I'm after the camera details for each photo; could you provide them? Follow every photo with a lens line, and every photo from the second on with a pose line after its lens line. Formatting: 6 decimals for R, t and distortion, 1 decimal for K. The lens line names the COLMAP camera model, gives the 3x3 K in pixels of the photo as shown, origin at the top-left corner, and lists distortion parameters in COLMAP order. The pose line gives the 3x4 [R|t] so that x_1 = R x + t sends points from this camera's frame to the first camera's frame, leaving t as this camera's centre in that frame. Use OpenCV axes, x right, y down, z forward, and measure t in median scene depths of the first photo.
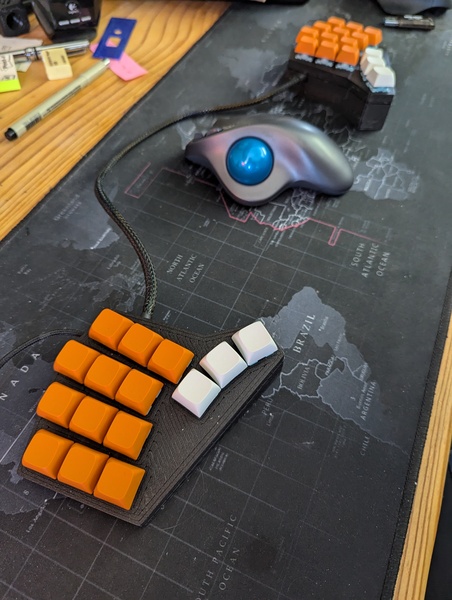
lens RADIAL K [[472.8, 0, 229.3], [0, 472.8, 300.7], [0, 0, 1]] dist [-0.001764, -0.004971]
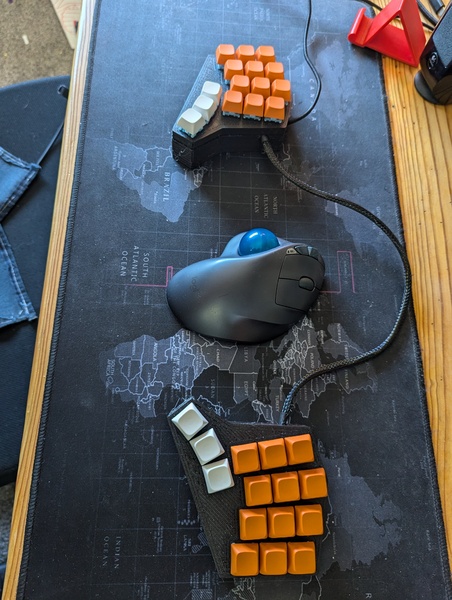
lens RADIAL K [[472.8, 0, 229.3], [0, 472.8, 300.7], [0, 0, 1]] dist [-0.001764, -0.004971]
pose [[-0.909070, 0.344588, -0.234204, 0.395621], [-0.393631, -0.526087, 0.753848, -1.141661], [0.136555, 0.777491, 0.613890, 0.369028]]
